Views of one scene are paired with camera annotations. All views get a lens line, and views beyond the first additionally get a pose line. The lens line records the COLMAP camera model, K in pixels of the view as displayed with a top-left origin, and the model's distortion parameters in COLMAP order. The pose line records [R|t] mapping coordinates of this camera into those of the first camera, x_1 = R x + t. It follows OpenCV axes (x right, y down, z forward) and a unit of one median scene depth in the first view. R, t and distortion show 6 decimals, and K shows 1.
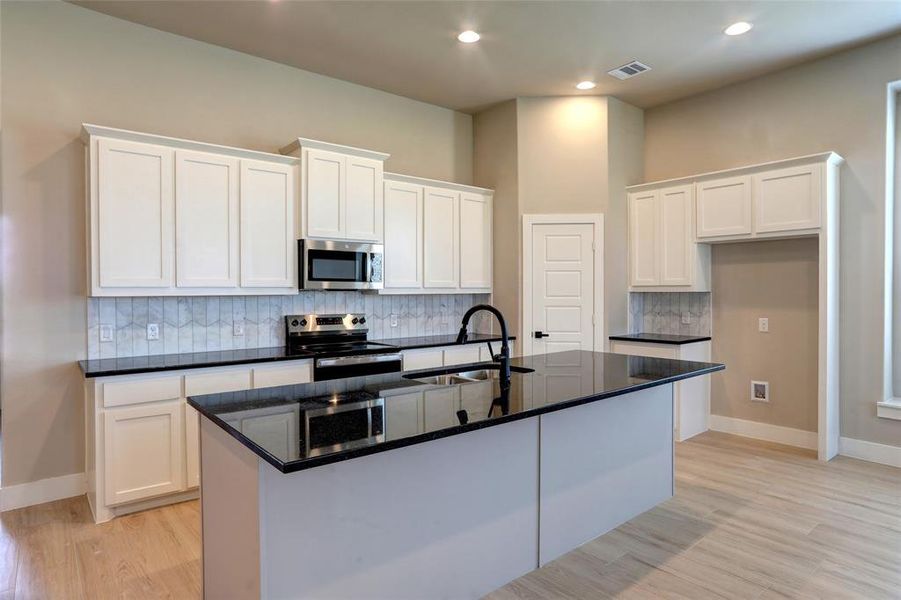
lens RADIAL K [[514.2, 0, 446.0], [0, 514.2, 295.4], [0, 0, 1]] dist [-0.071567, 0.051913]
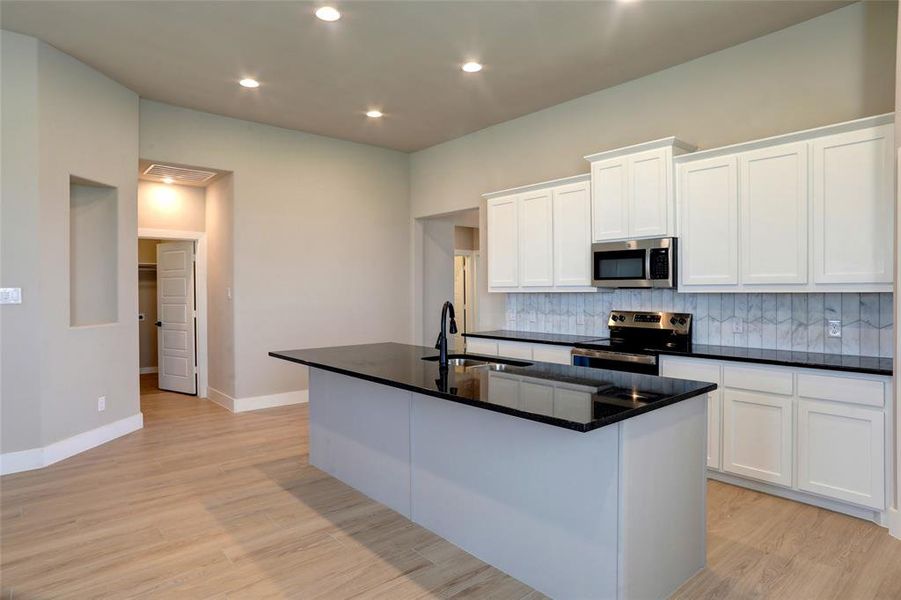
lens RADIAL K [[514.2, 0, 446.0], [0, 514.2, 295.4], [0, 0, 1]] dist [-0.071567, 0.051913]
pose [[0.025707, 0.013982, -0.999572, 0.795271], [-0.004658, 0.999893, 0.013867, -0.007848], [0.999659, 0.004300, 0.025770, 0.601232]]
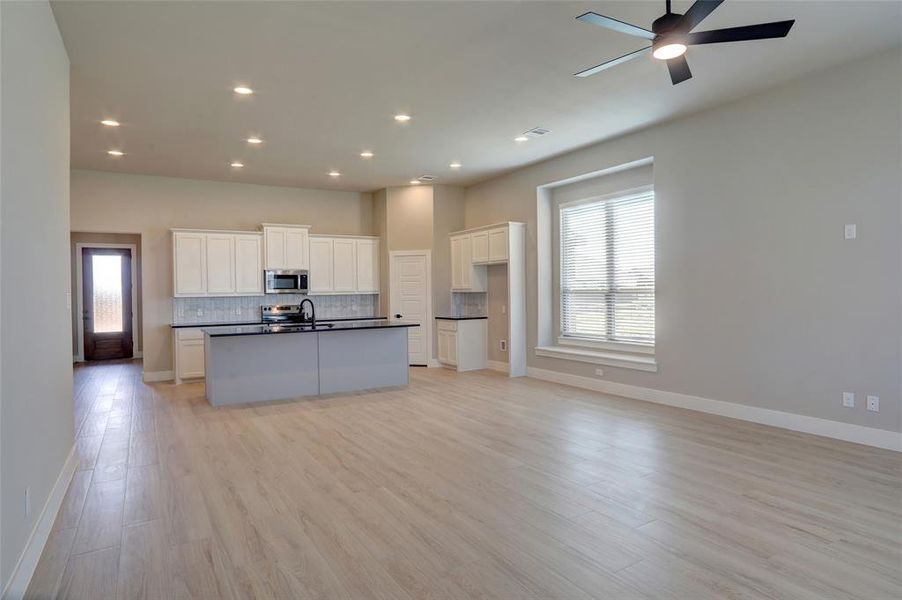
lens RADIAL K [[514.8, 0, 446.5], [0, 514.8, 295.4], [0, 0, 1]] dist [-0.071567, 0.051913]
pose [[0.990101, -0.009755, -0.140016, 0.726235], [0.009767, 0.999952, -0.000598, 0.005679], [0.140015, -0.000775, 0.990149, -0.958692]]
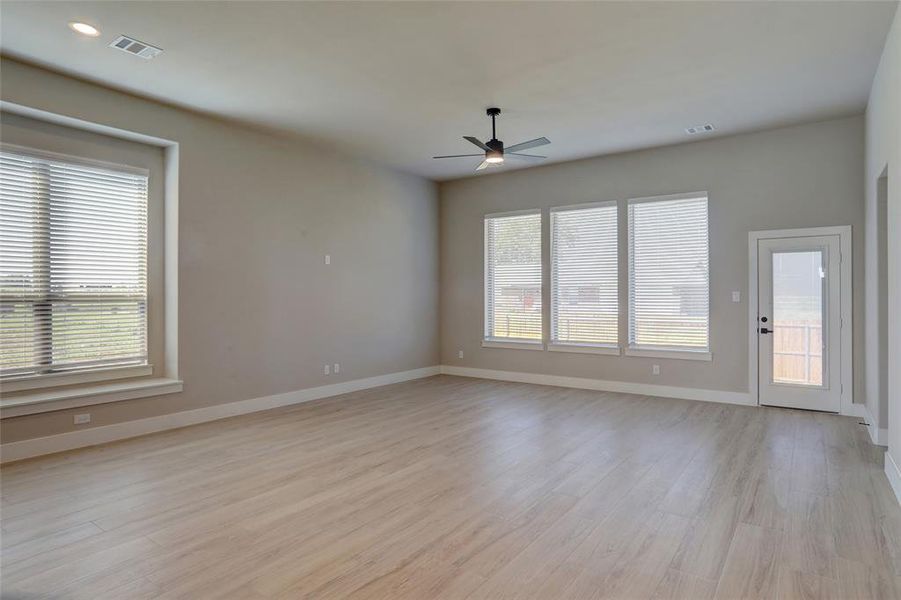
lens RADIAL K [[514.2, 0, 446.0], [0, 514.2, 295.4], [0, 0, 1]] dist [-0.071567, 0.051913]
pose [[-0.256415, 0.004327, 0.966557, -0.232644], [0.010890, 0.999939, -0.001587, 0.001255], [-0.966505, 0.010119, -0.256447, 0.208620]]
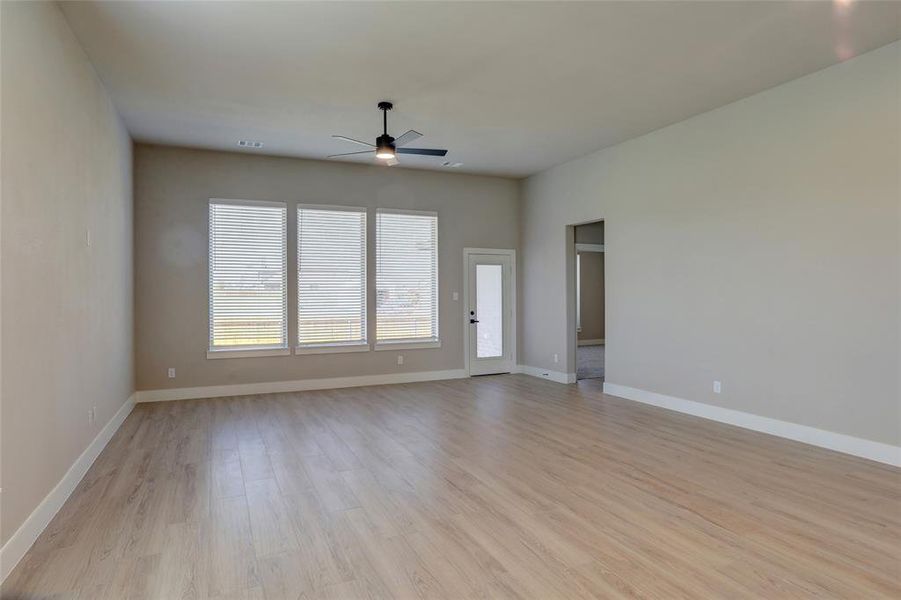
lens RADIAL K [[514.2, 0, 446.0], [0, 514.2, 295.4], [0, 0, 1]] dist [-0.071567, 0.051913]
pose [[-0.967776, 0.009490, 0.251633, 0.498783], [0.011899, 0.999897, 0.008052, -0.008126], [-0.251530, 0.010787, -0.967789, 0.906365]]
